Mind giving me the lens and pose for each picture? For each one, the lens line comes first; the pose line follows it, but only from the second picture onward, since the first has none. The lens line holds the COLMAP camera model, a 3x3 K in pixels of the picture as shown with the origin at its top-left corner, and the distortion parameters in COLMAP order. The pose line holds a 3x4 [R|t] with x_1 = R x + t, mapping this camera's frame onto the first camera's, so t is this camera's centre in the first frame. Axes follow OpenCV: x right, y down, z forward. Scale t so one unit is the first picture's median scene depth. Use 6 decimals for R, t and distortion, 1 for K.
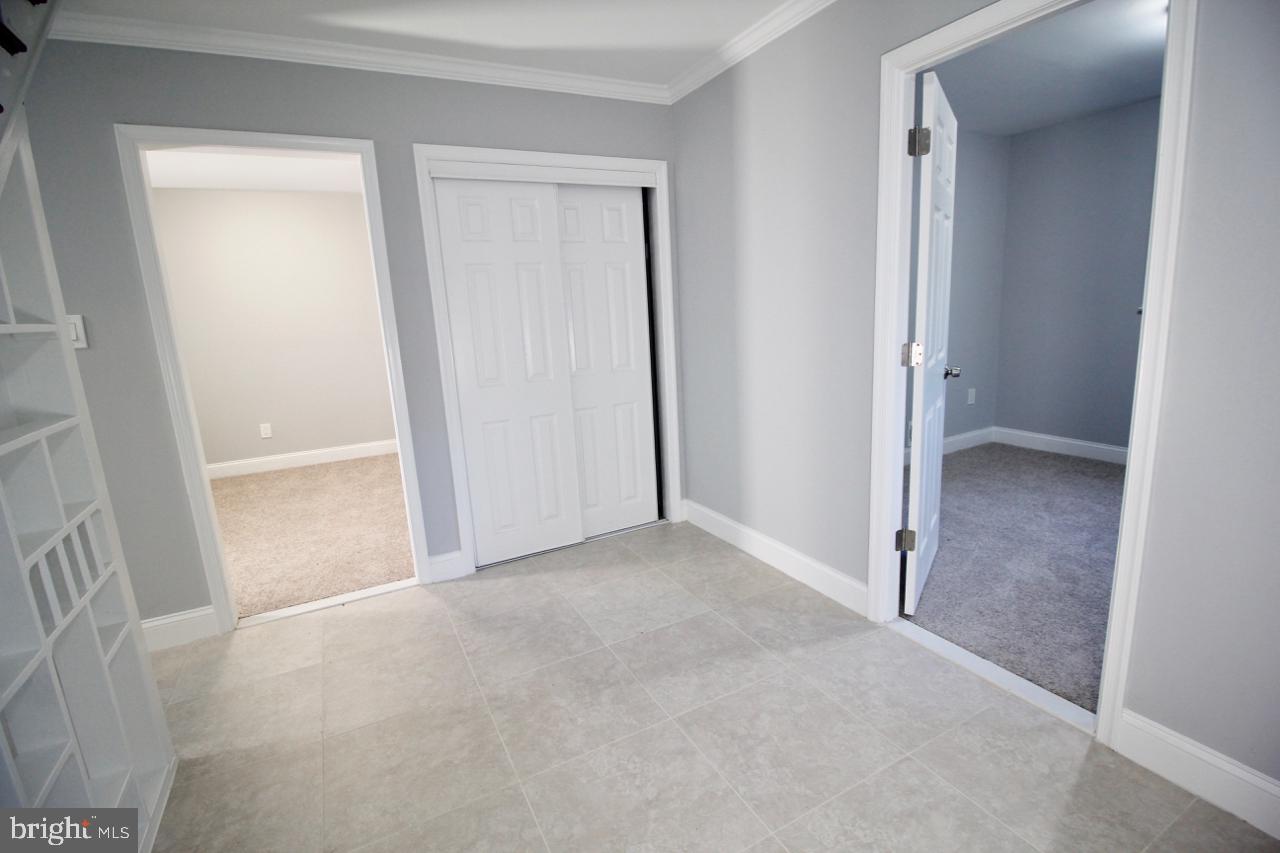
lens RADIAL K [[593.9, 0, 642.9], [0, 593.9, 426.9], [0, 0, 1]] dist [-0.011768, -0.007841]
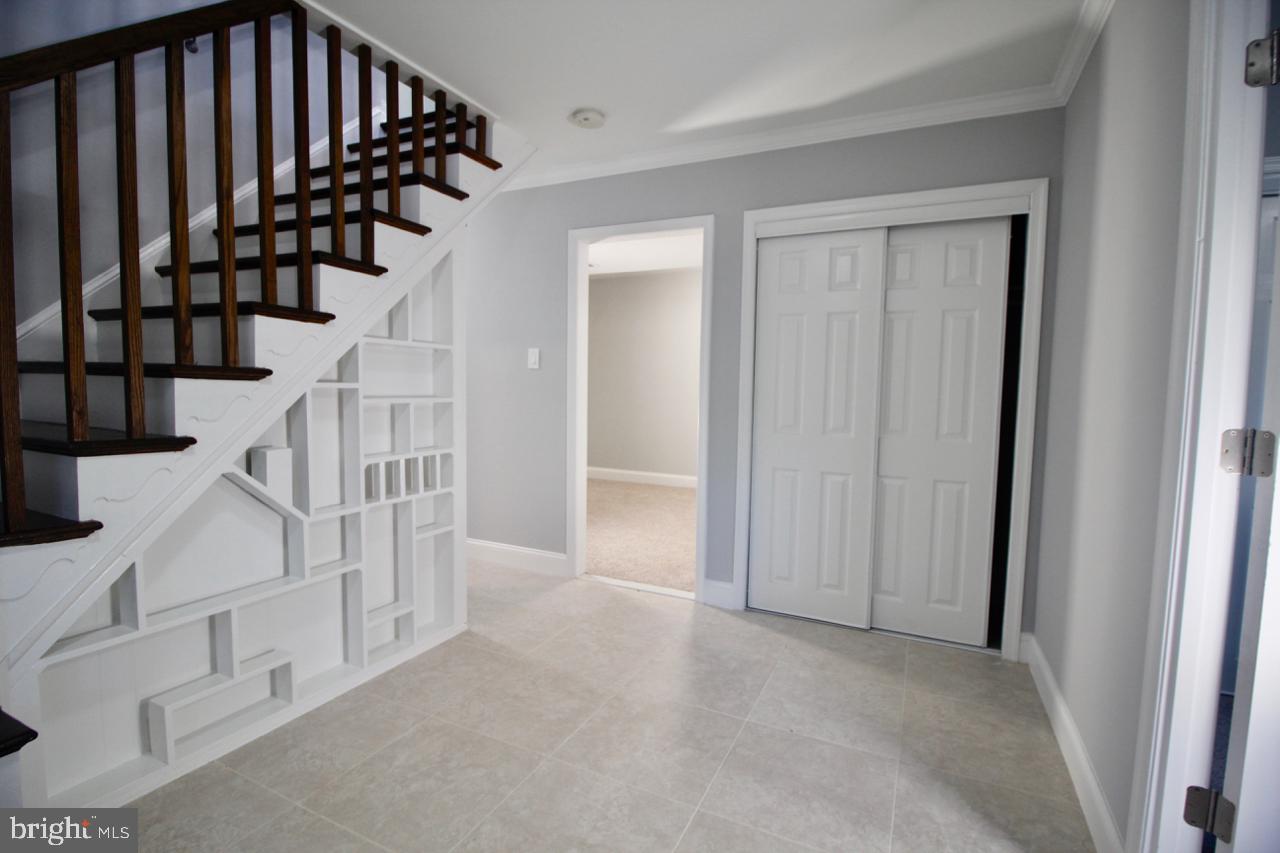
lens RADIAL K [[593.9, 0, 646.3], [0, 593.9, 426.4], [0, 0, 1]] dist [-0.011768, -0.007841]
pose [[0.585132, 0.120578, -0.801924, 0.416575], [-0.210374, 0.977599, -0.006508, -0.024202], [0.783176, 0.172512, 0.597391, 0.213635]]
